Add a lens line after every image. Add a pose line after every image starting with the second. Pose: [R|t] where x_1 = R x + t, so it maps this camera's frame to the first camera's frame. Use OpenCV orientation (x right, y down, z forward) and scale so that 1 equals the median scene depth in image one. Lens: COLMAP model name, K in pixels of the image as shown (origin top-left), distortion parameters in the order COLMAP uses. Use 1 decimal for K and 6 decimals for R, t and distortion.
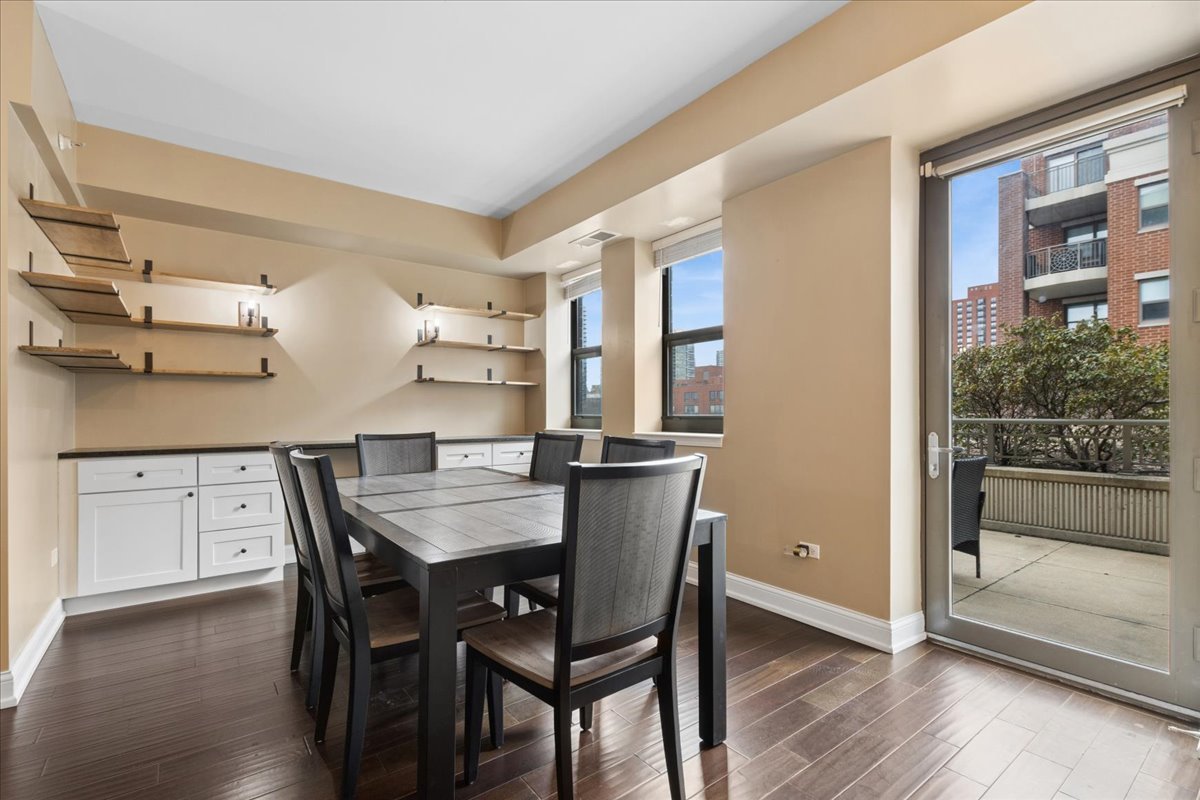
lens RADIAL K [[557.9, 0, 596.8], [0, 557.9, 401.3], [0, 0, 1]] dist [0.019199, -0.007682]
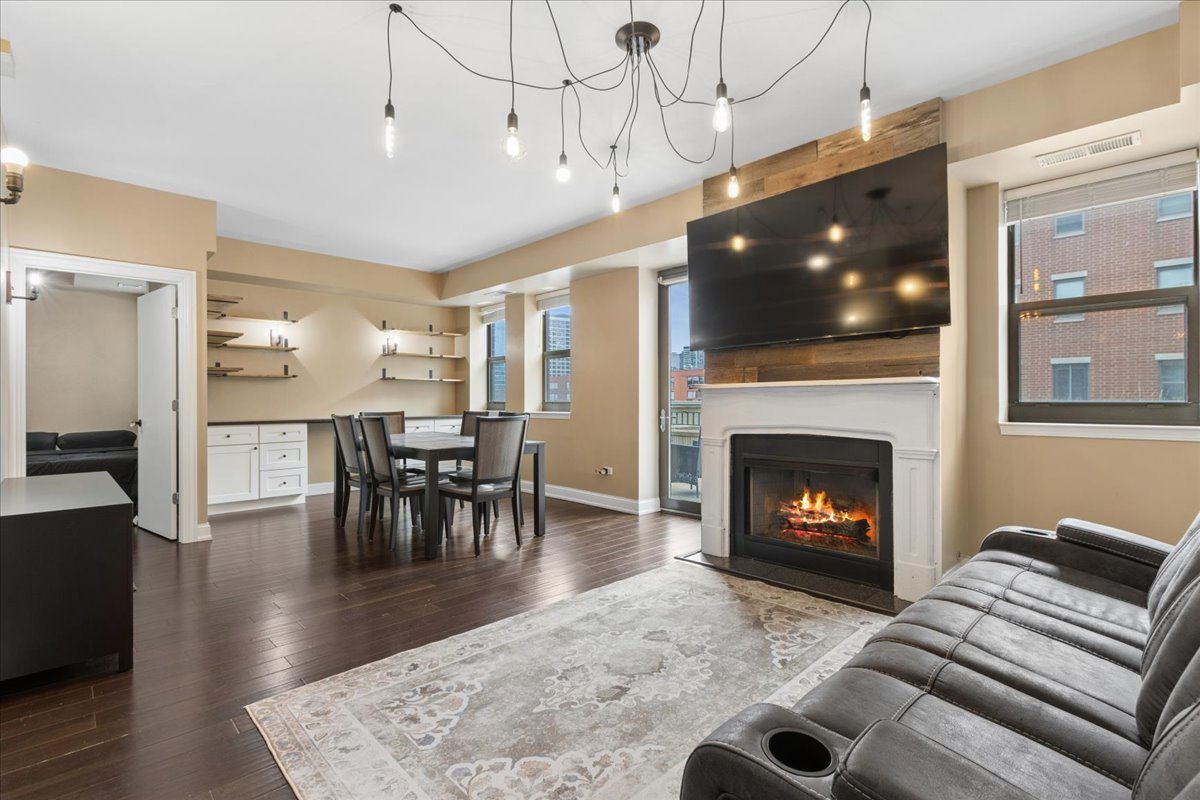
lens RADIAL K [[557.9, 0, 596.8], [0, 557.9, 401.3], [0, 0, 1]] dist [0.019199, -0.007682]
pose [[0.991614, -0.001650, 0.129221, 0.064679], [-0.001266, 0.999746, 0.022482, -0.012668], [-0.129225, -0.022457, 0.991361, -0.648679]]
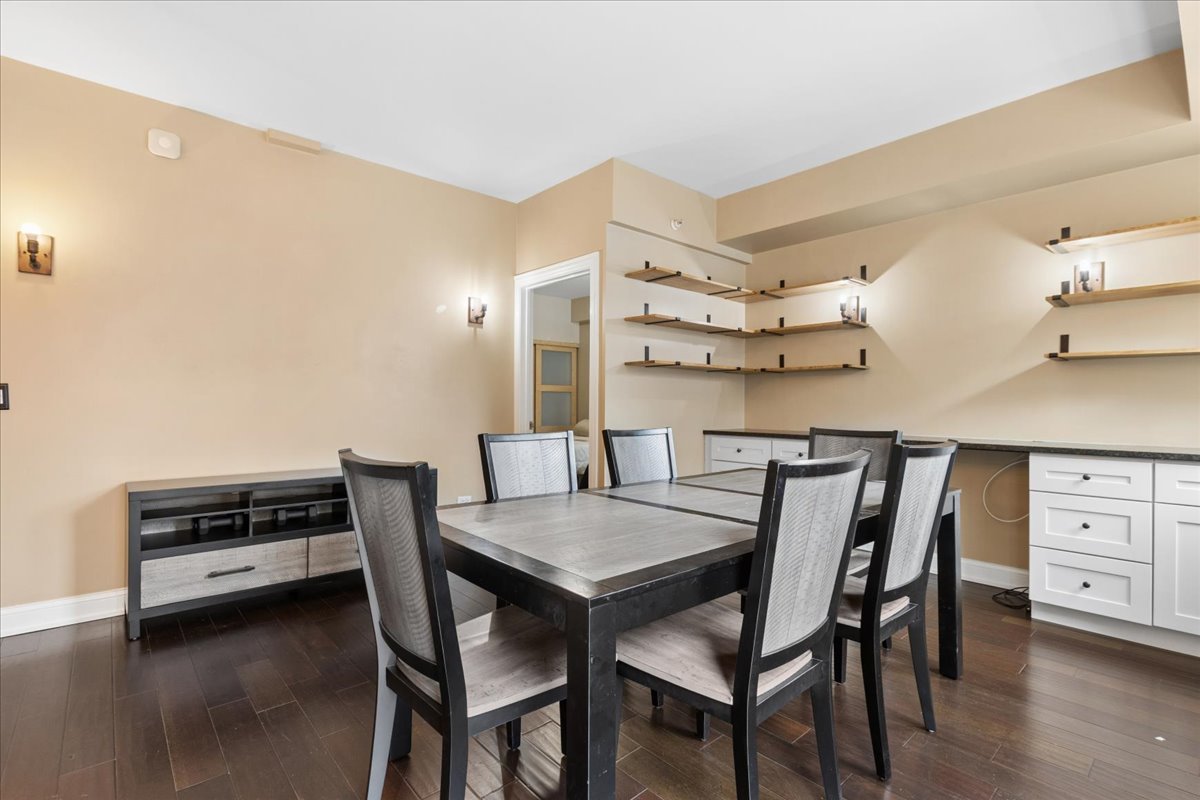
lens RADIAL K [[557.9, 0, 596.8], [0, 557.9, 401.3], [0, 0, 1]] dist [0.019199, -0.007682]
pose [[0.086276, 0.002166, -0.996269, 0.347340], [0.012884, 0.999912, 0.003290, 0.005567], [0.996188, -0.013120, 0.086241, 0.429147]]
